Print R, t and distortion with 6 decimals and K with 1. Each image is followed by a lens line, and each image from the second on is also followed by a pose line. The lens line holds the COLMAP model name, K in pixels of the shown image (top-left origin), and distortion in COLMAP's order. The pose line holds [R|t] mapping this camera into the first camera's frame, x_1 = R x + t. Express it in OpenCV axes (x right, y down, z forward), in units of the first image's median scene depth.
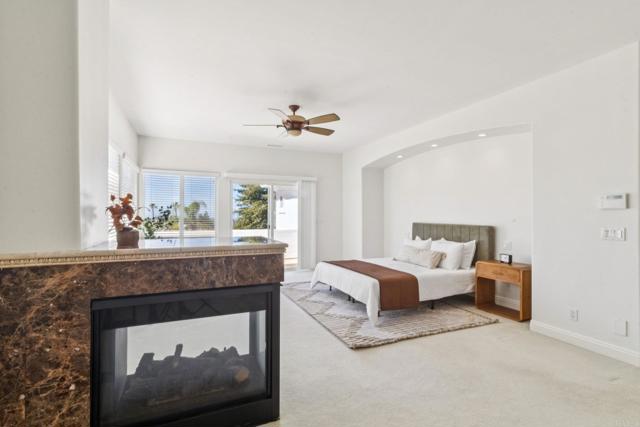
lens RADIAL K [[296.5, 0, 318.7], [0, 296.5, 213.5], [0, 0, 1]] dist [0.003361, 0.000334]
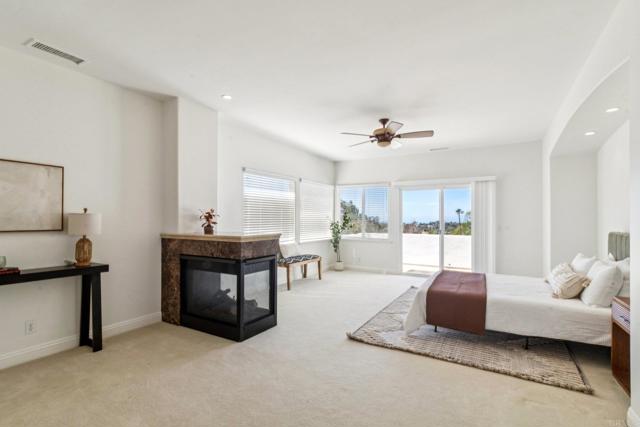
lens RADIAL K [[296.5, 0, 317.7], [0, 296.5, 216.3], [0, 0, 1]] dist [0.003361, 0.000334]
pose [[0.610319, -0.007707, -0.792119, 0.780798], [0.000417, 0.999956, -0.009408, 0.004162], [0.792156, 0.005411, 0.610295, 0.180720]]
